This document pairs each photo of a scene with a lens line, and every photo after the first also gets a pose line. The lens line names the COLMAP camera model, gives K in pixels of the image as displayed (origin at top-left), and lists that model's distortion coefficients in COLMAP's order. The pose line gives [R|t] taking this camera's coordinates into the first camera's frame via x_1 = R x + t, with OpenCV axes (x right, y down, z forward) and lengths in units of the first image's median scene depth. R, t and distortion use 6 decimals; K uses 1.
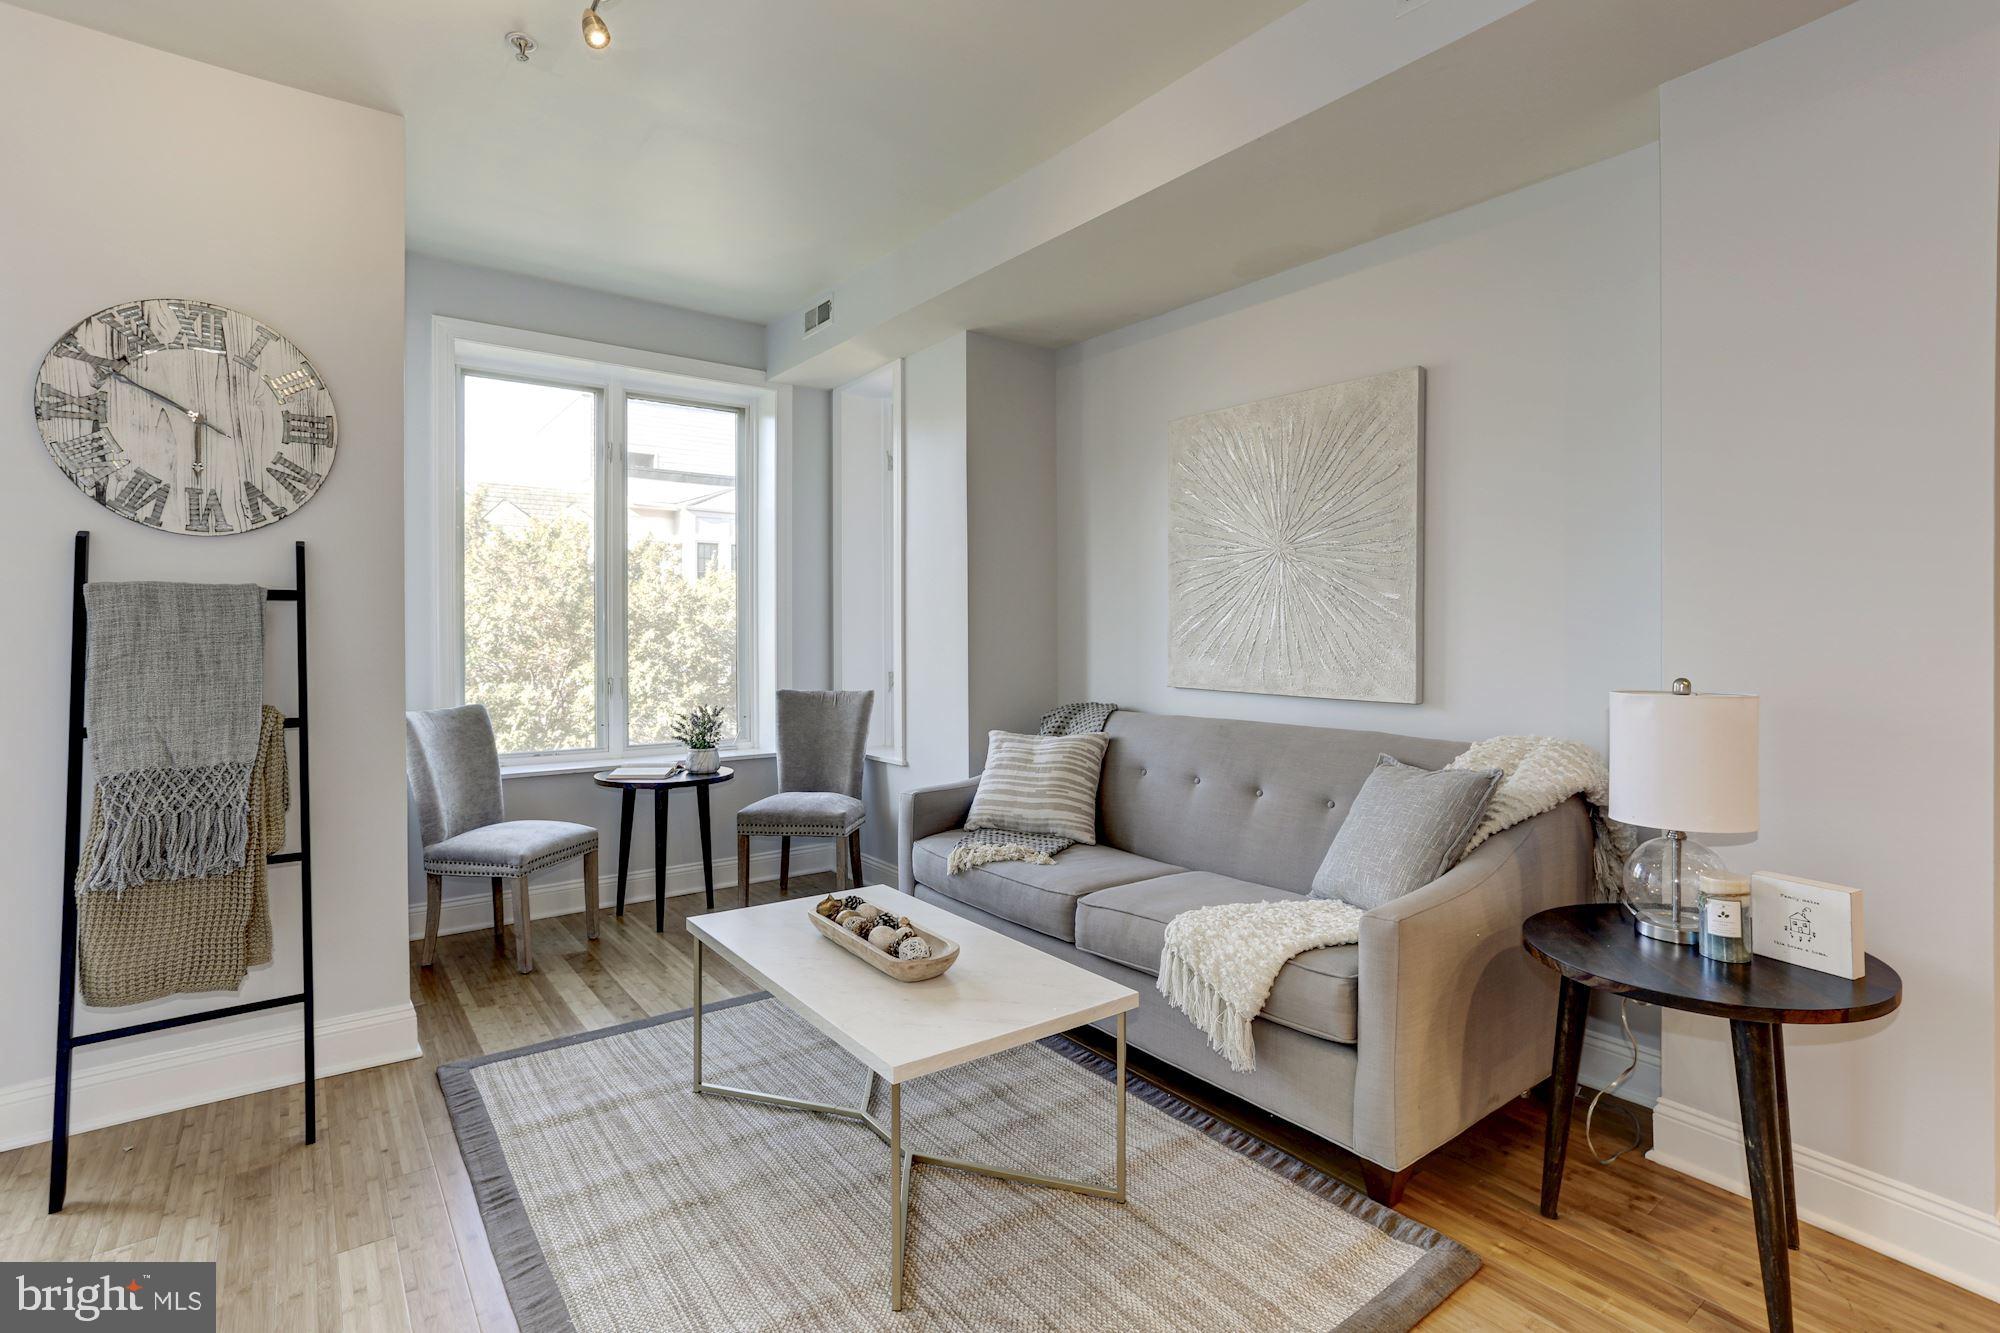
lens RADIAL K [[973.1, 0, 991.0], [0, 973.1, 648.3], [0, 0, 1]] dist [-0.042125, 0.027578]
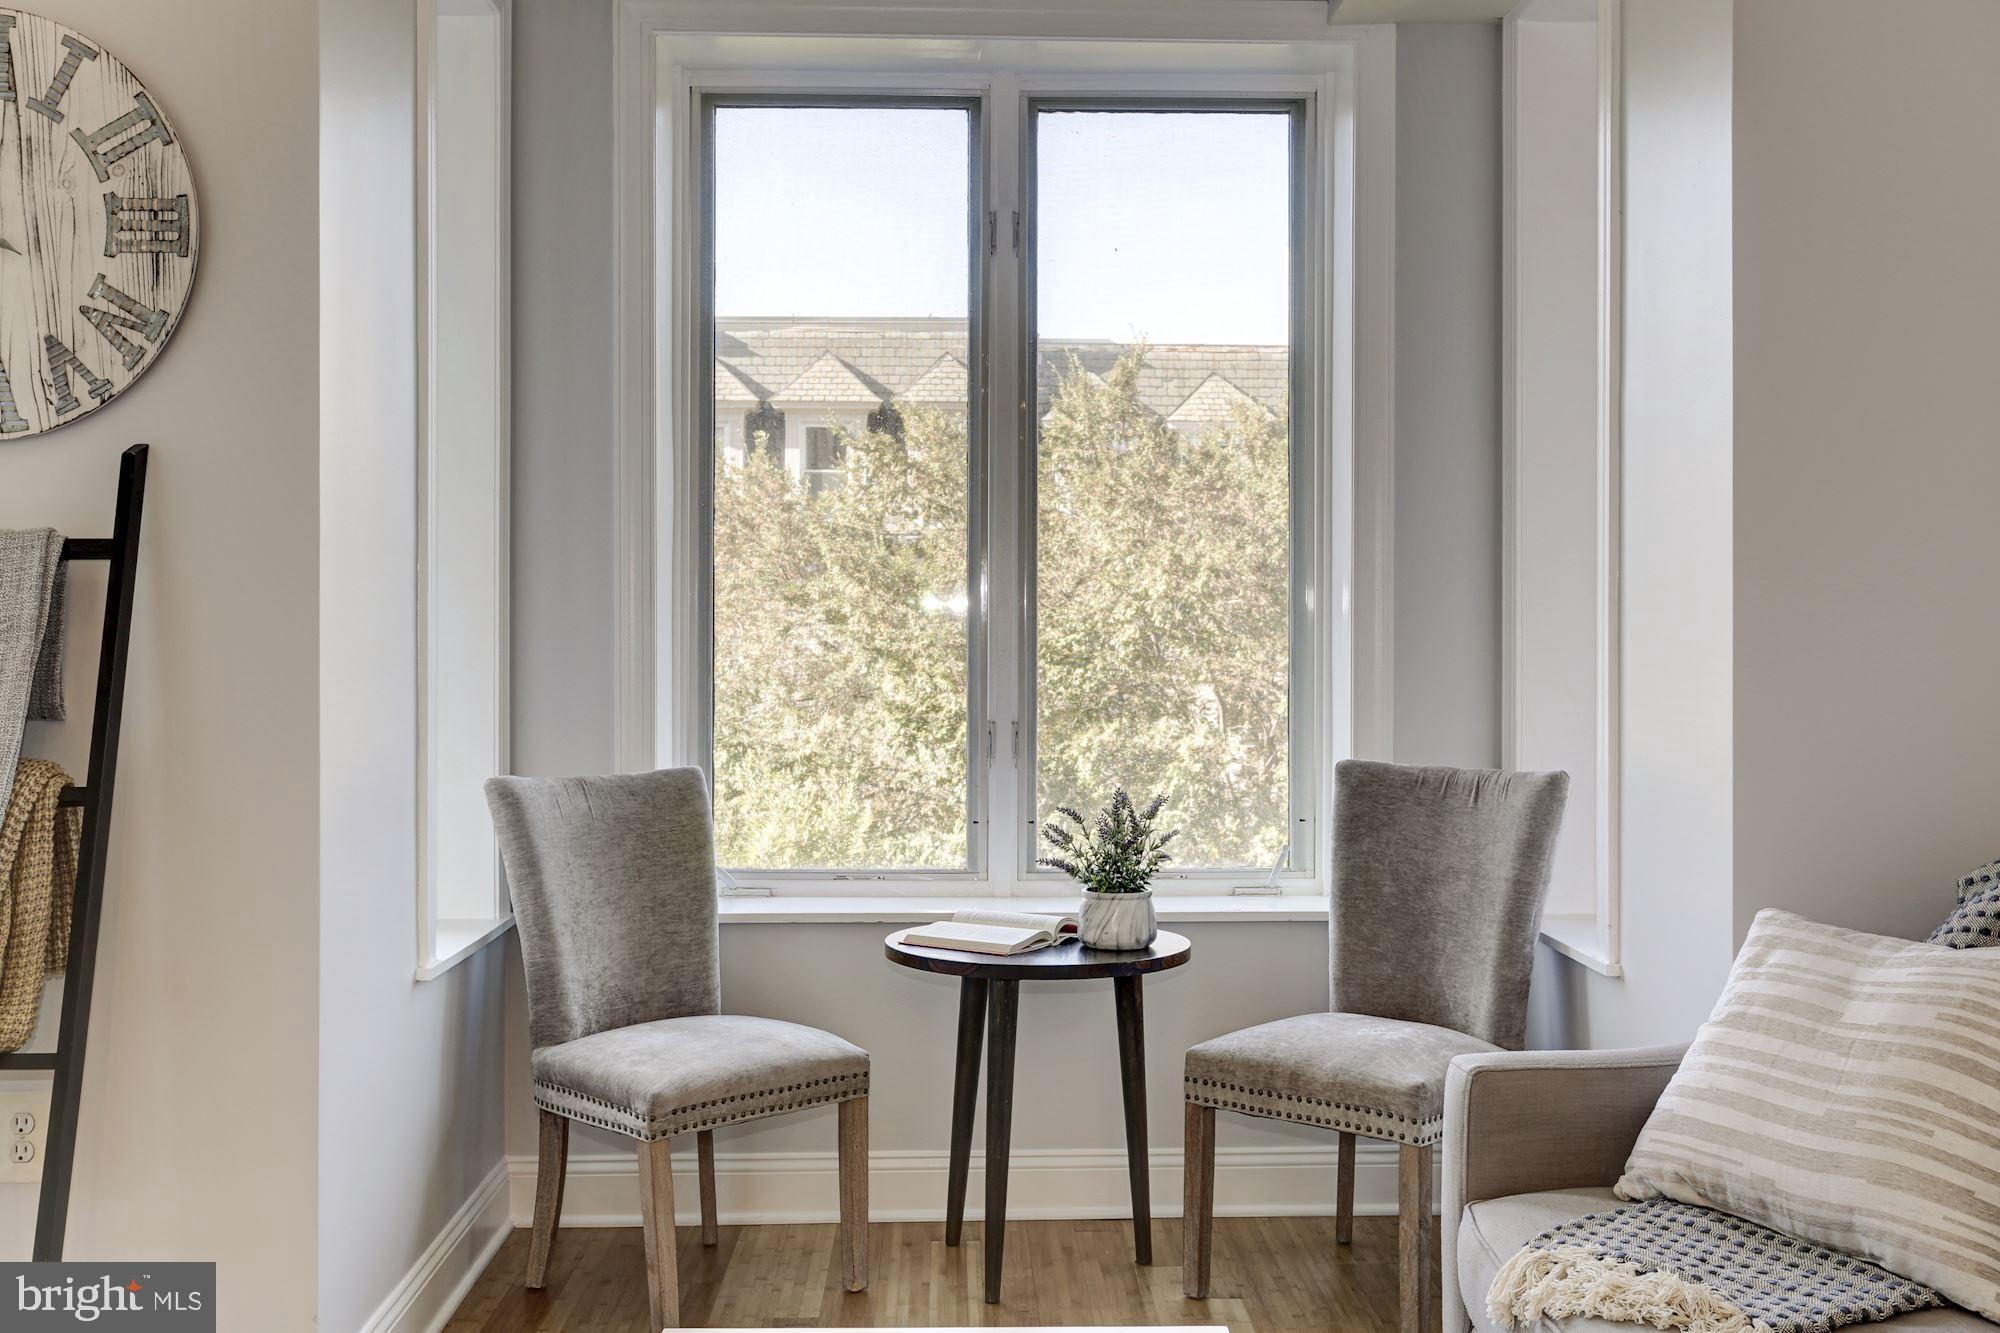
lens RADIAL K [[1975.5, 0, 986.1], [0, 1975.5, 644.8], [0, 0, 1]] dist [0.029022, 0.000000]
pose [[0.812003, 0.007846, -0.583601, 0.278454], [-0.011209, 0.999935, -0.002153, -0.006559], [0.583546, 0.008290, 0.812038, 0.403416]]
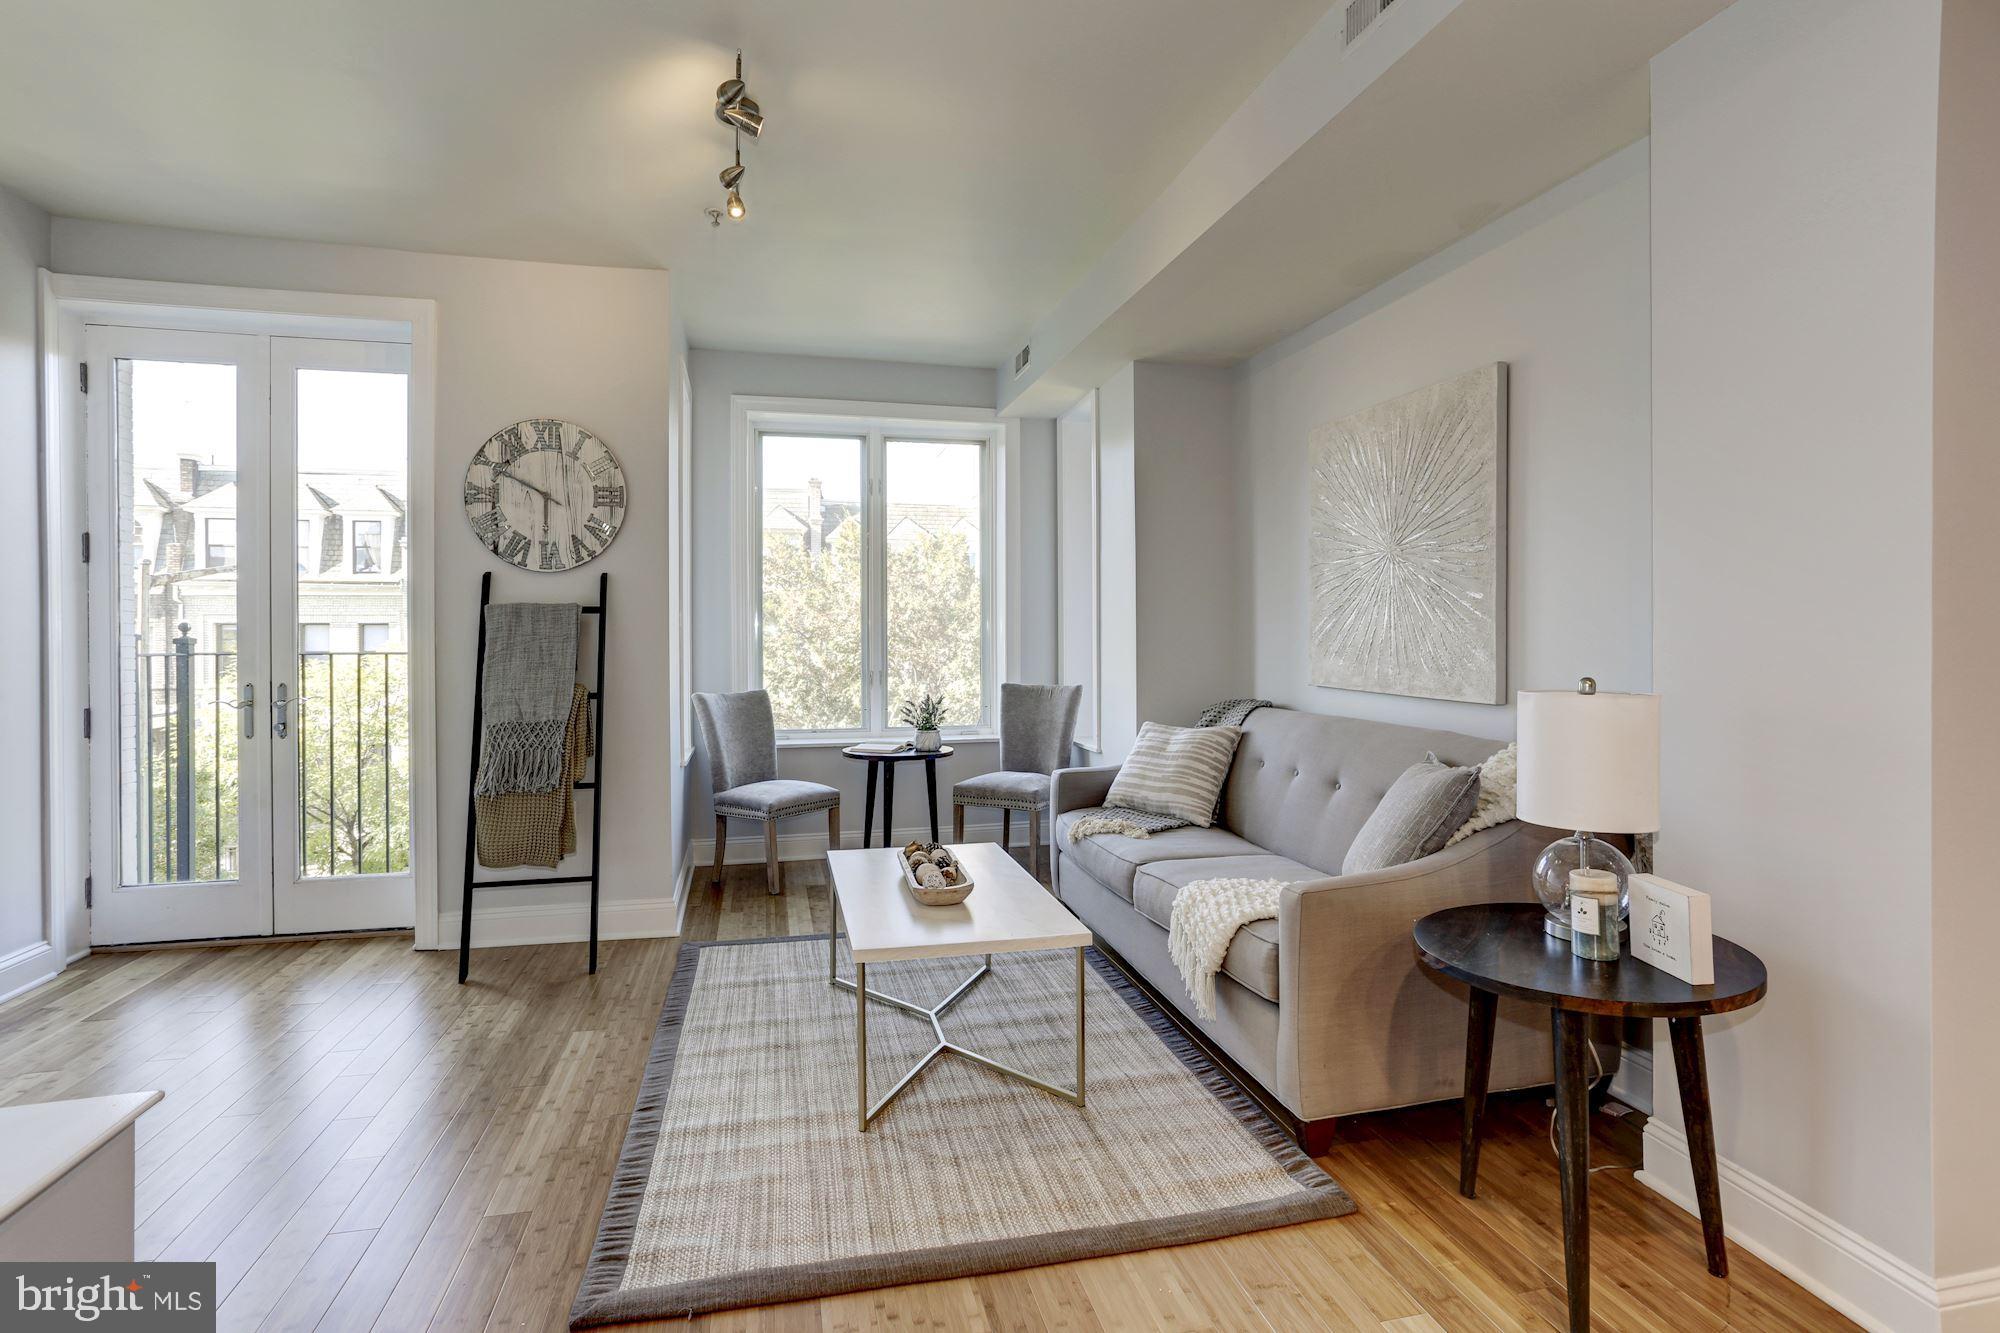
lens RADIAL K [[973.1, 0, 991.9], [0, 973.1, 649.3], [0, 0, 1]] dist [-0.042125, 0.027578]
pose [[0.917745, 0.003555, -0.397154, 0.418870], [-0.003145, 0.999994, 0.001683, 0.001066], [0.397157, -0.000295, 0.917750, -0.126654]]
